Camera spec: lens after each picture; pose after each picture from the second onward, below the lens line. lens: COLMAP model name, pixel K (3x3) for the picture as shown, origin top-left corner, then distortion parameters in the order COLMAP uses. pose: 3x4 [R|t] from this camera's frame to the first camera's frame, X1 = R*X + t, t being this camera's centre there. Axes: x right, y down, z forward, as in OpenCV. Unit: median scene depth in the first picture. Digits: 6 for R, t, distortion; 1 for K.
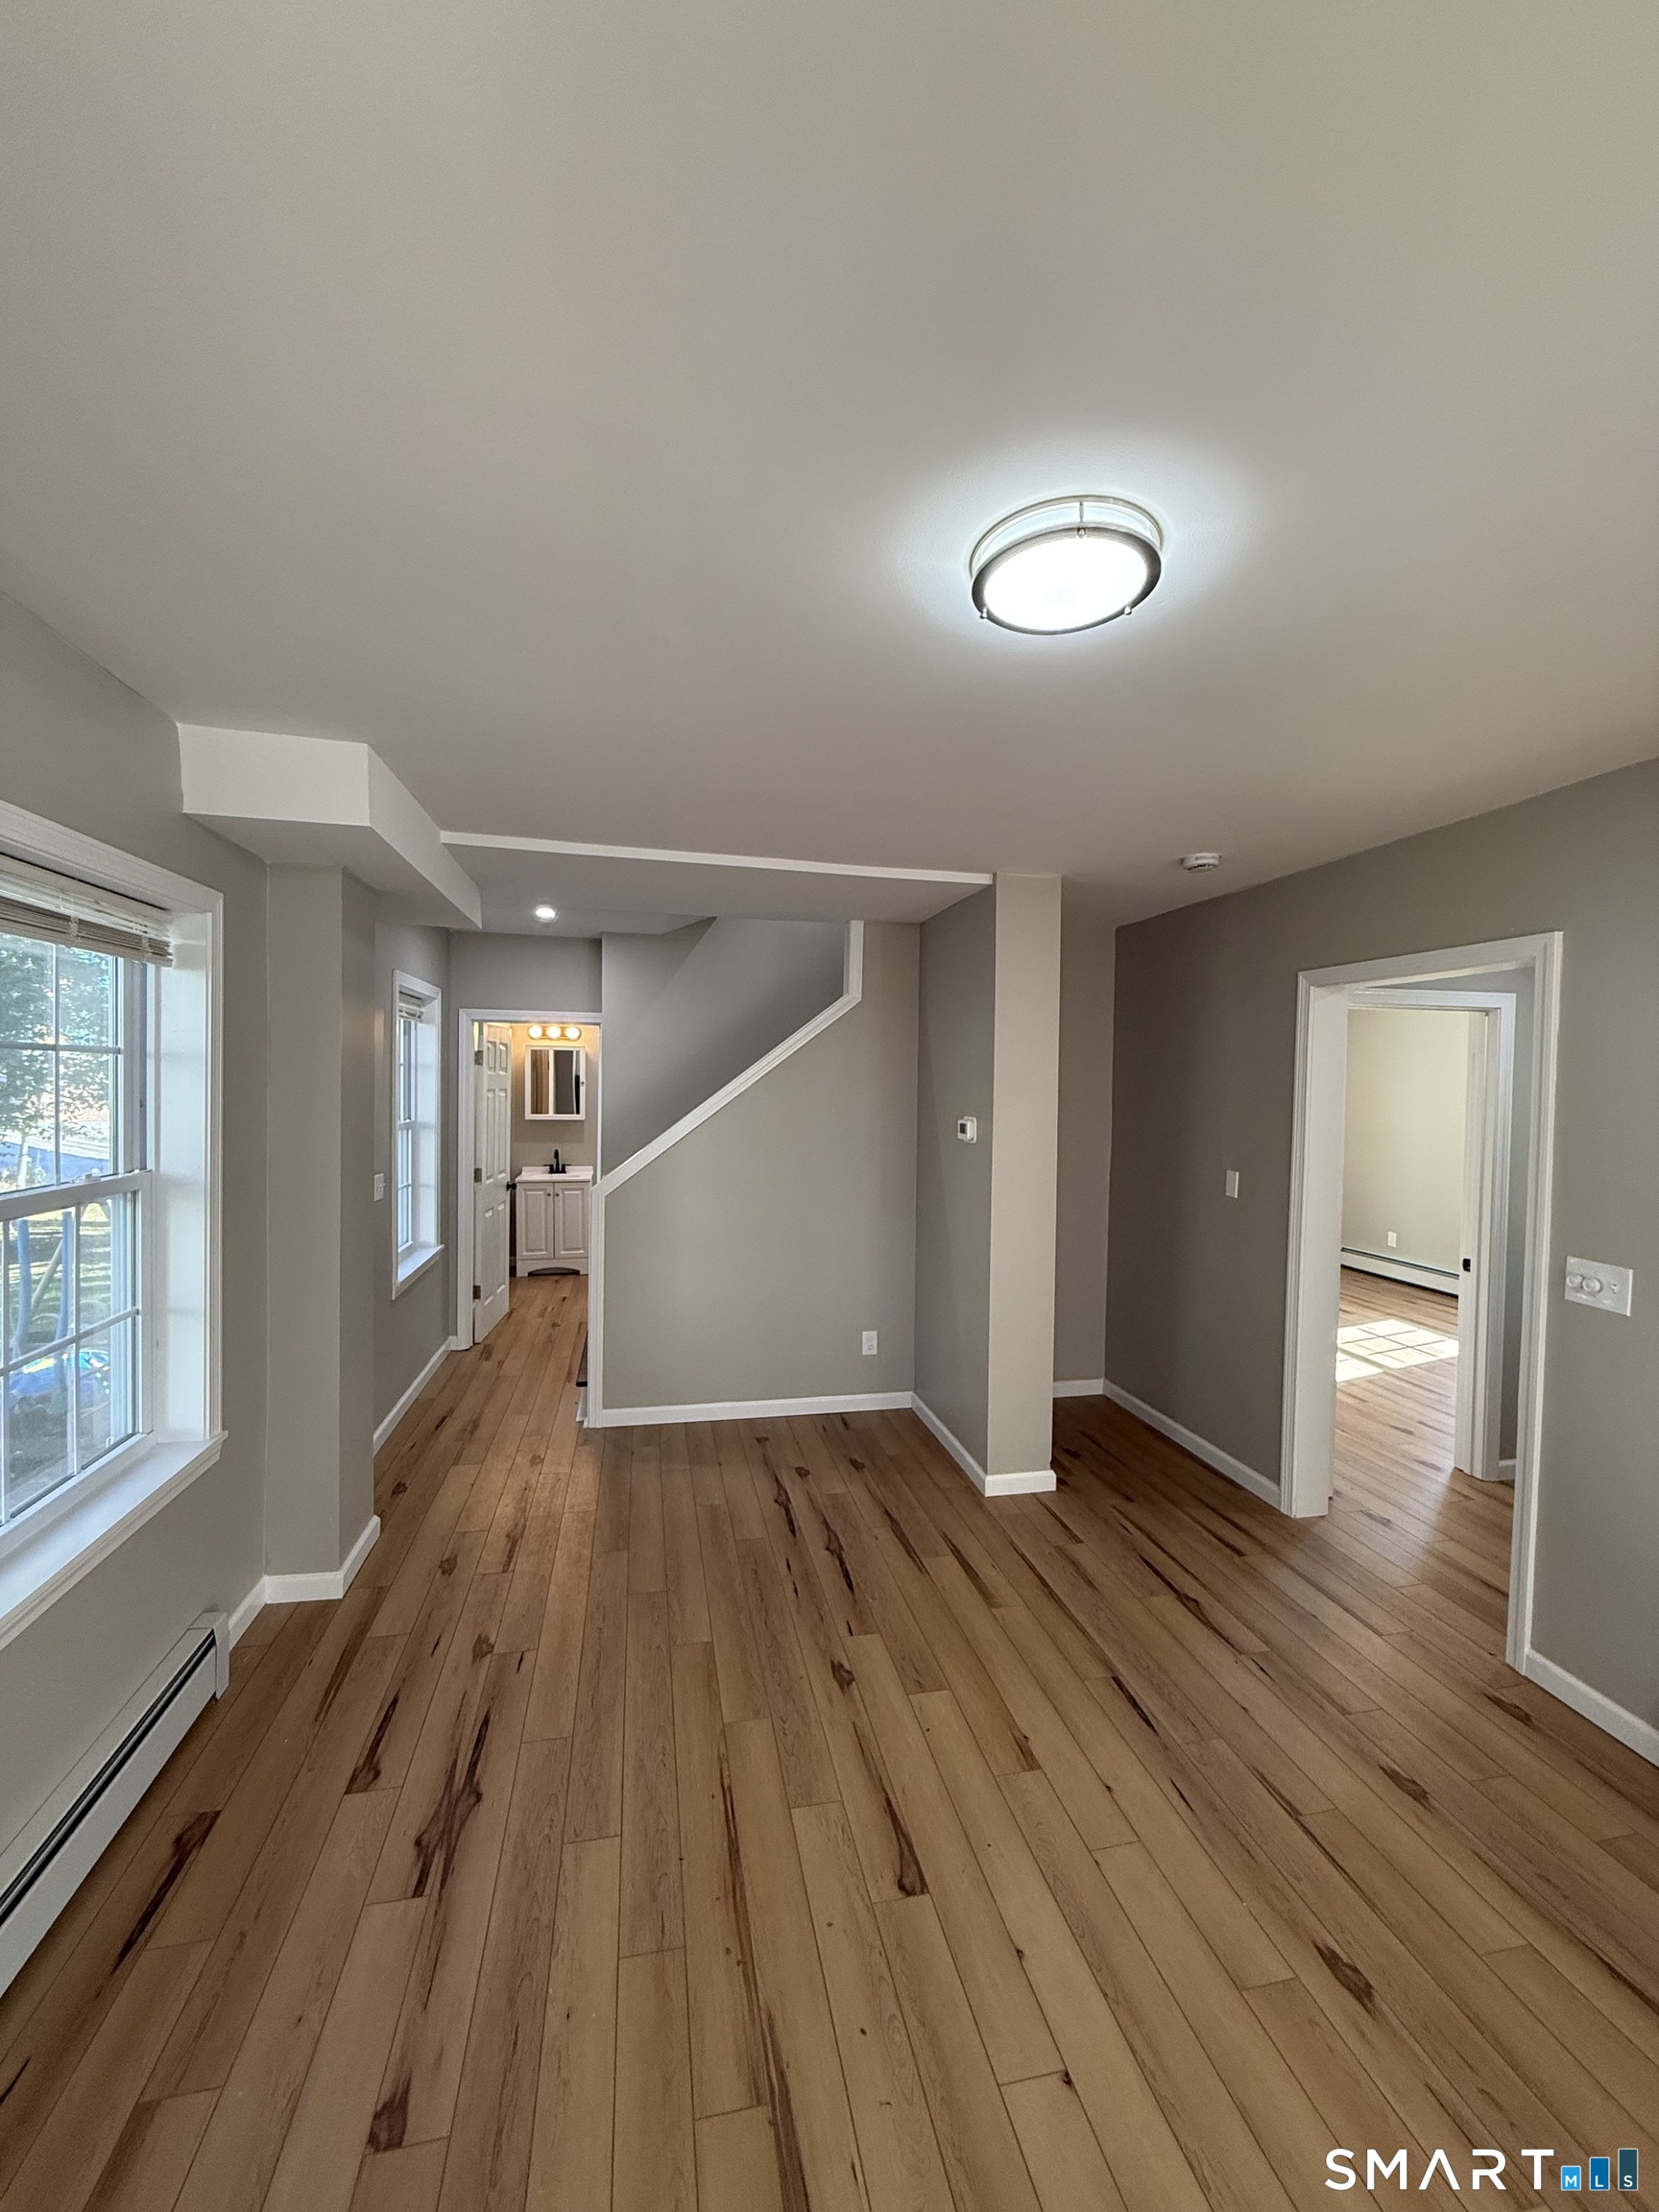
lens RADIAL K [[889.3, 0, 850.8], [0, 889.3, 1091.7], [0, 0, 1]] dist [0.005349, -0.000358]
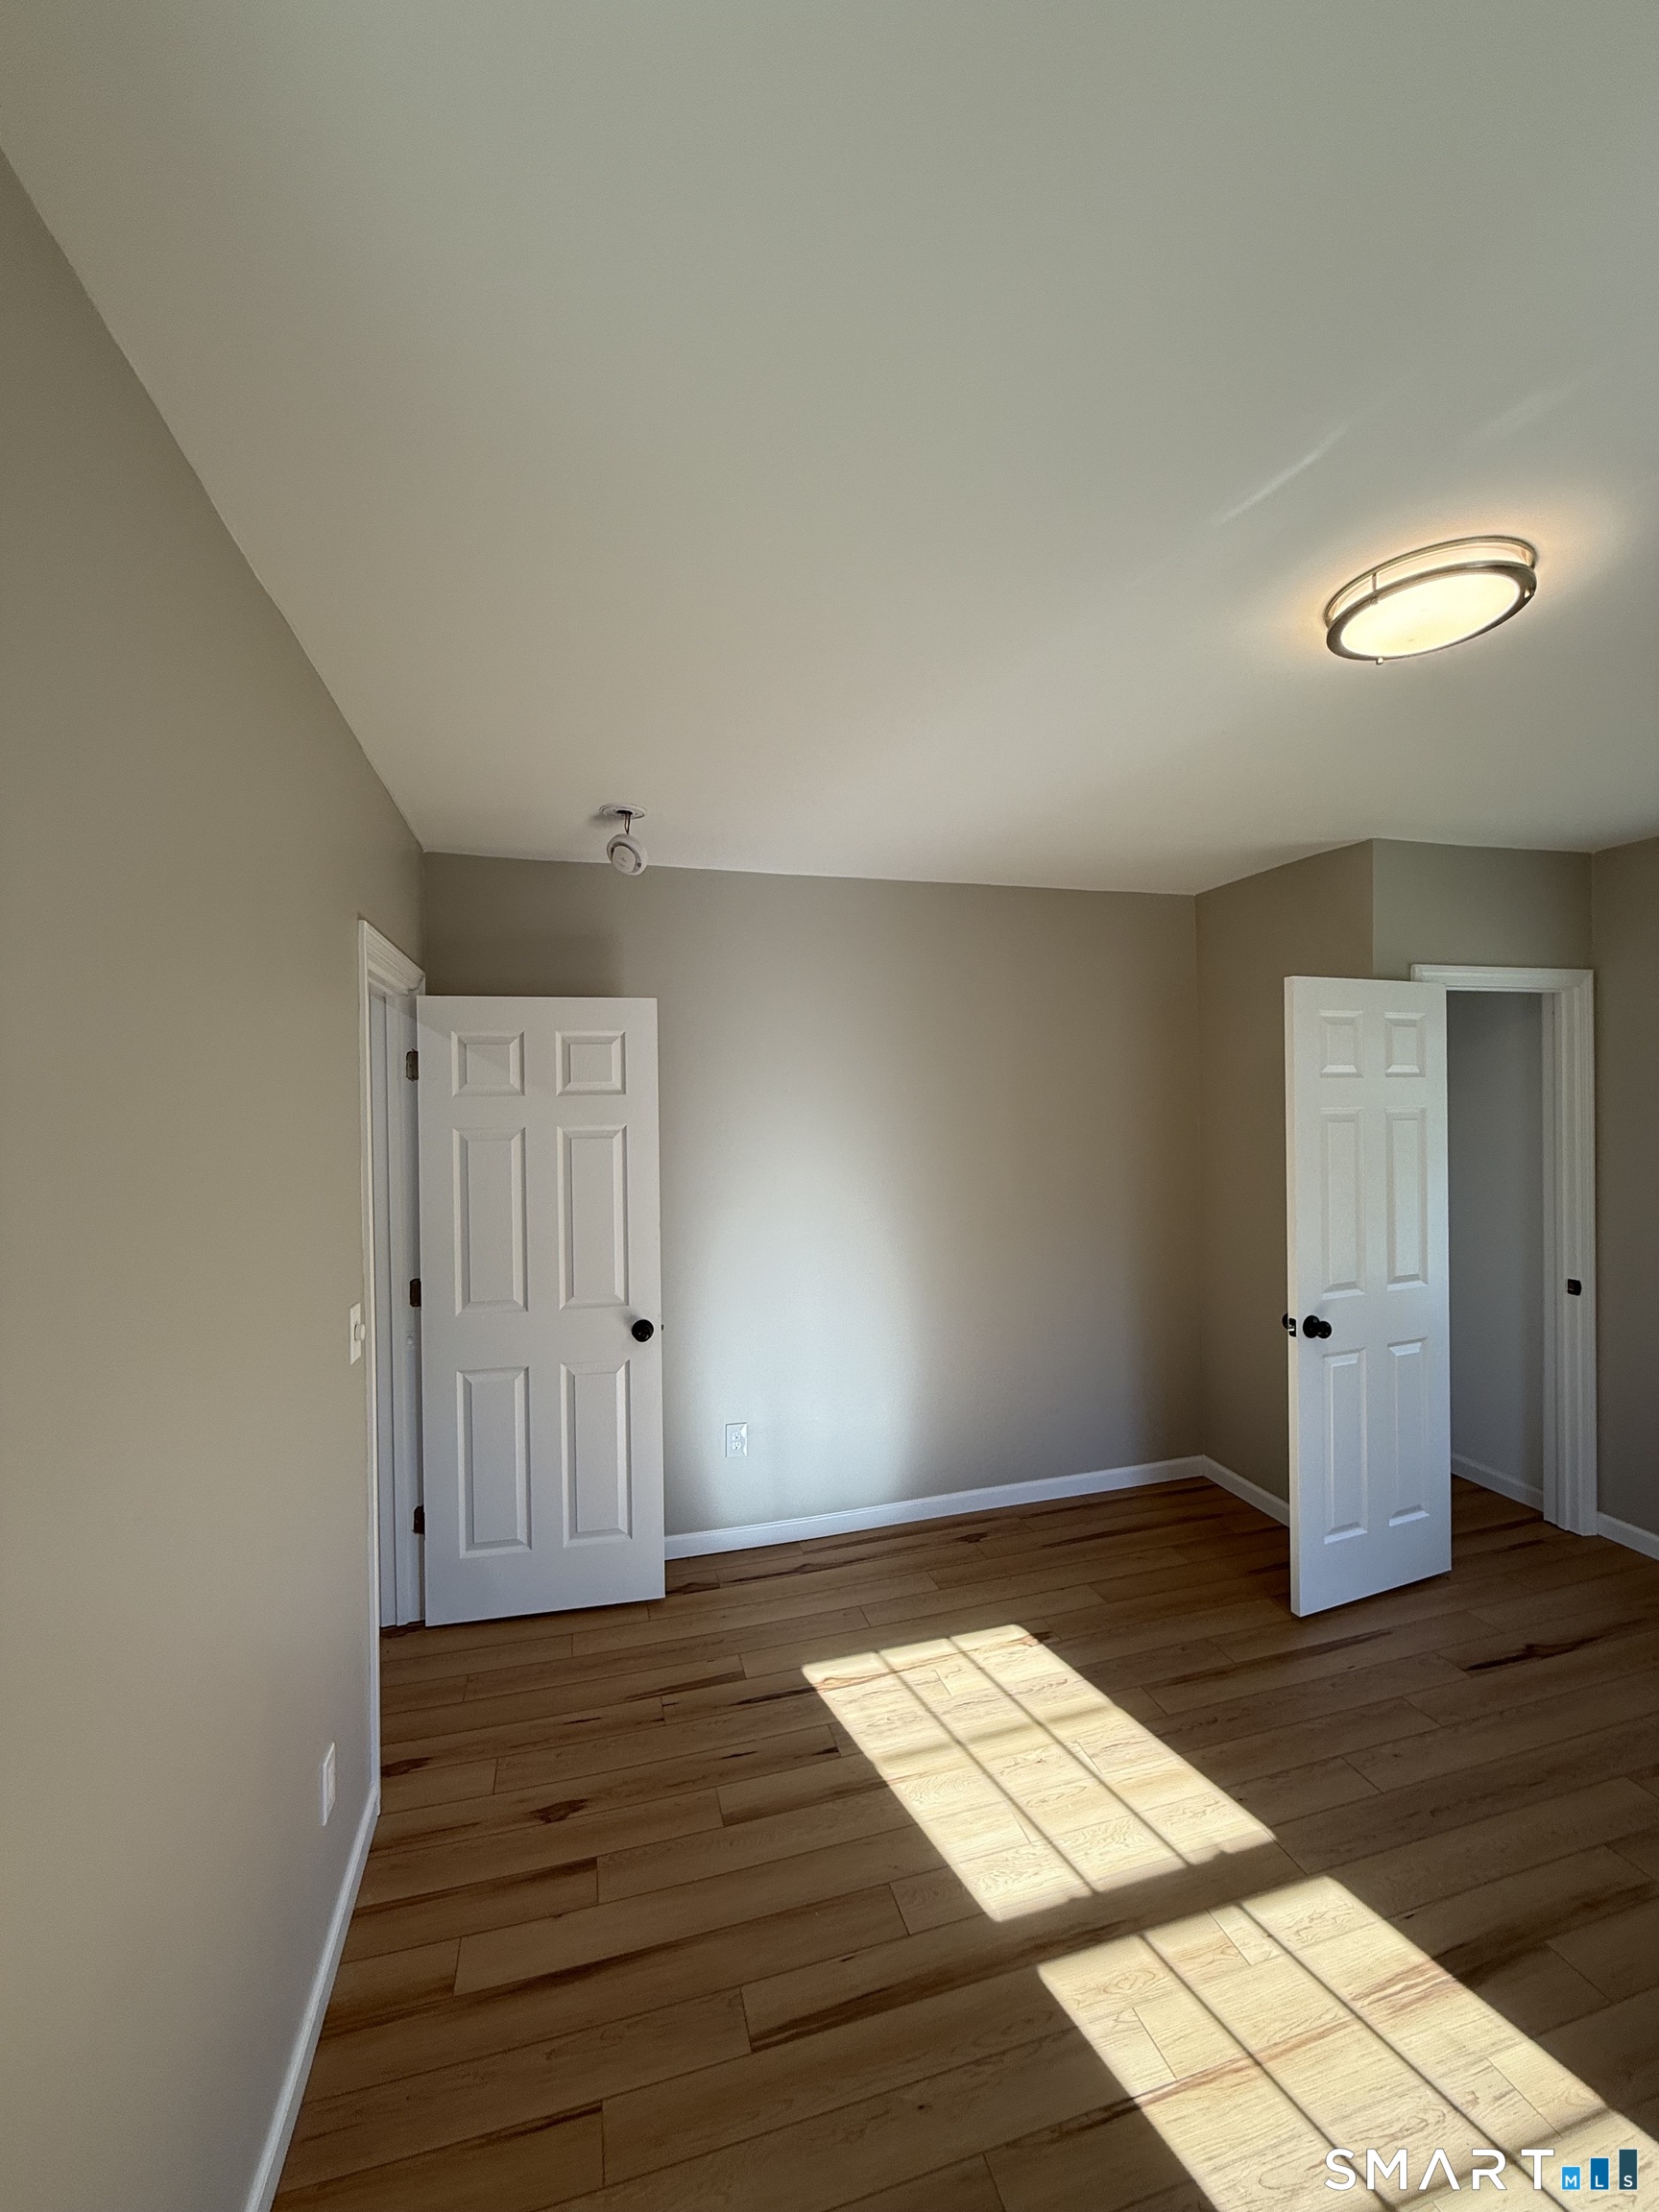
lens RADIAL K [[889.3, 0, 833.1], [0, 889.3, 1105.5], [0, 0, 1]] dist [0.005349, -0.000358]
pose [[0.053997, -0.007052, -0.998516, 1.350995], [0.003648, 0.999970, -0.006865, 0.005382], [0.998534, -0.003272, 0.054021, 1.367964]]
